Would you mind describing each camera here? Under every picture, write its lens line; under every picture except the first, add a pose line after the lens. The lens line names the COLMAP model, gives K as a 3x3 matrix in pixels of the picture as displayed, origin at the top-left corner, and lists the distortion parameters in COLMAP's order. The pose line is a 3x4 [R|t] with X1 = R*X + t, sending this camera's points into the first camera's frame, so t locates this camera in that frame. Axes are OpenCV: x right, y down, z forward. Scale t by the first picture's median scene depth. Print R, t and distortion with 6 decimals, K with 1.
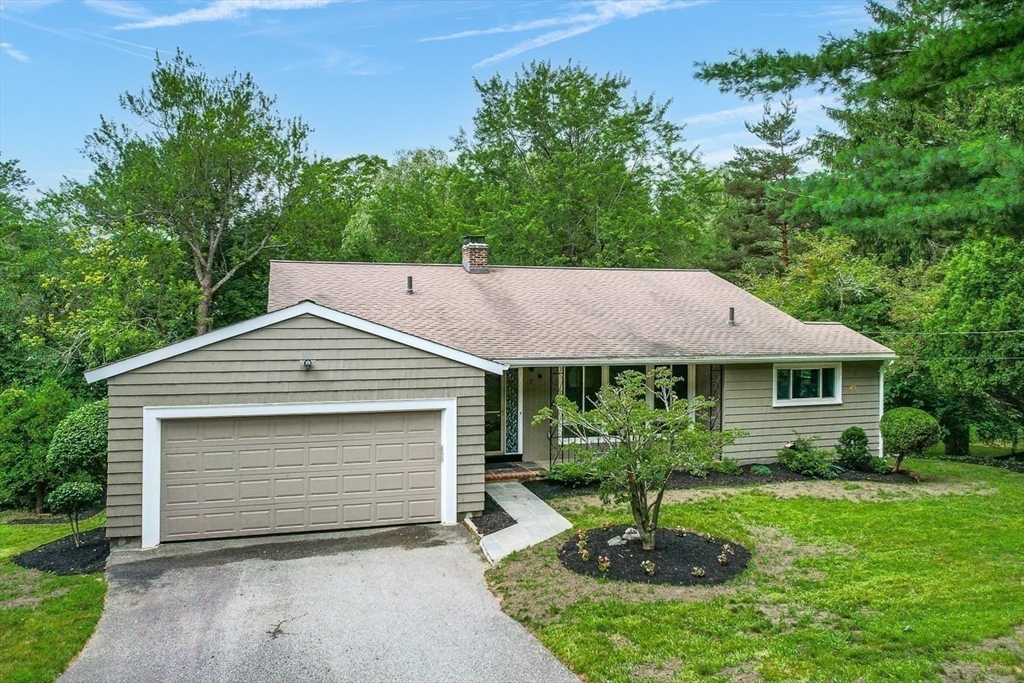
lens RADIAL K [[707.0, 0, 510.8], [0, 707.0, 311.0], [0, 0, 1]] dist [-0.056436, 0.029080]
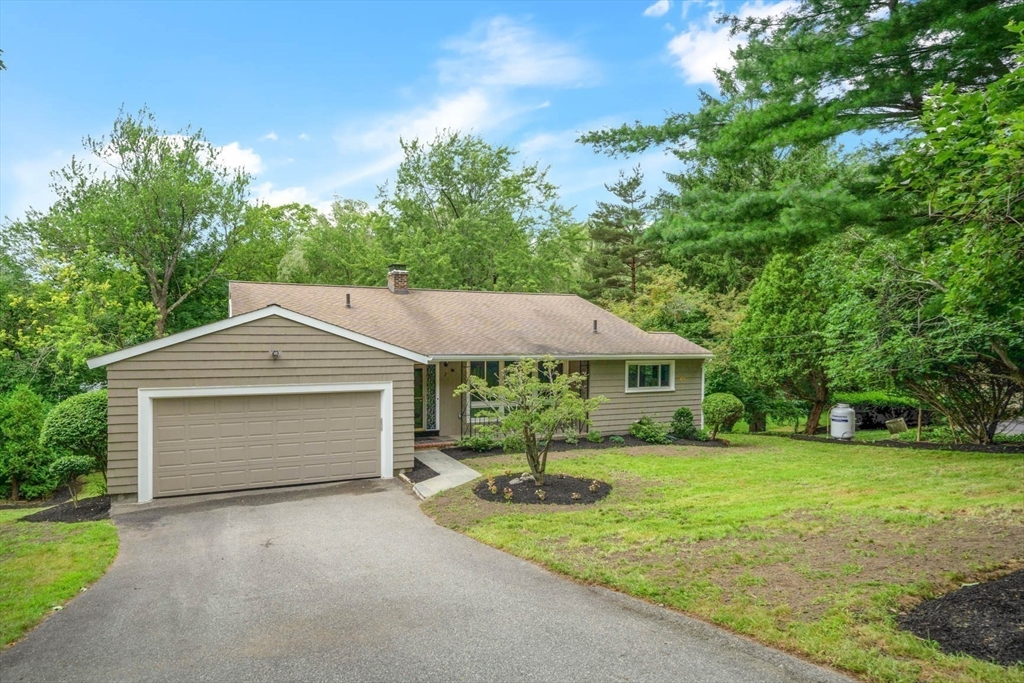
lens RADIAL K [[571.7, 0, 488.2], [0, 571.7, 355.5], [0, 0, 1]] dist [-0.004308, -0.009731]
pose [[0.991974, -0.001883, 0.126426, -0.026231], [-0.002117, 0.999502, 0.031494, 0.030683], [-0.126423, -0.031509, 0.991476, -0.052985]]
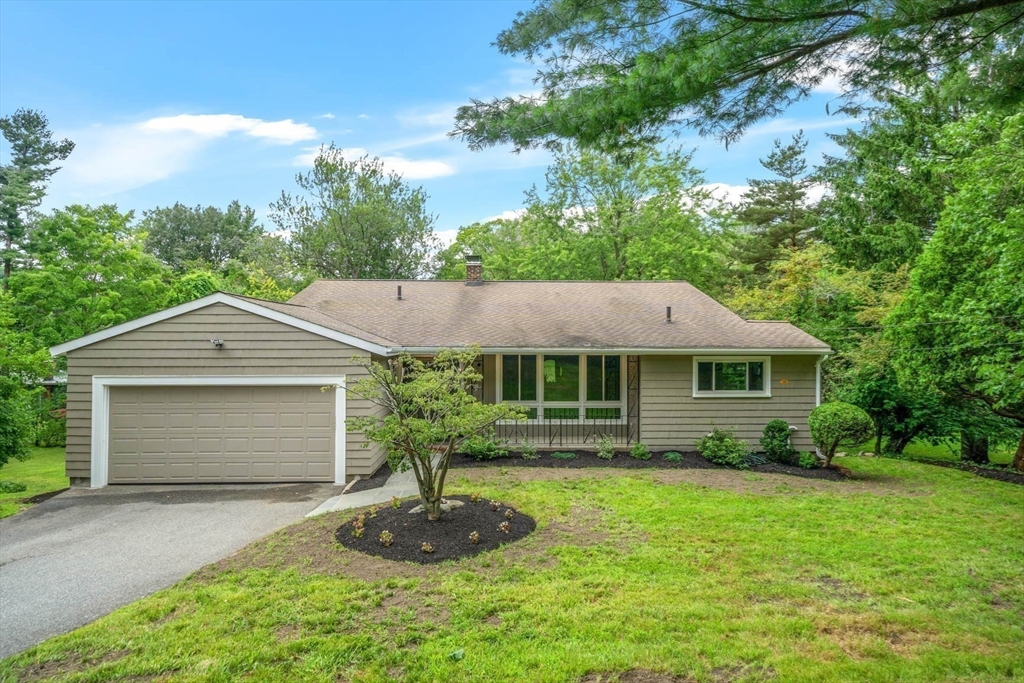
lens RADIAL K [[513.1, 0, 511.8], [0, 513.1, 335.6], [0, 0, 1]] dist [-0.002503, -0.000968]
pose [[0.970382, -0.002461, -0.241561, 0.294927], [0.001616, 0.999992, -0.003696, 0.046170], [0.241568, 0.003196, 0.970379, 0.186008]]
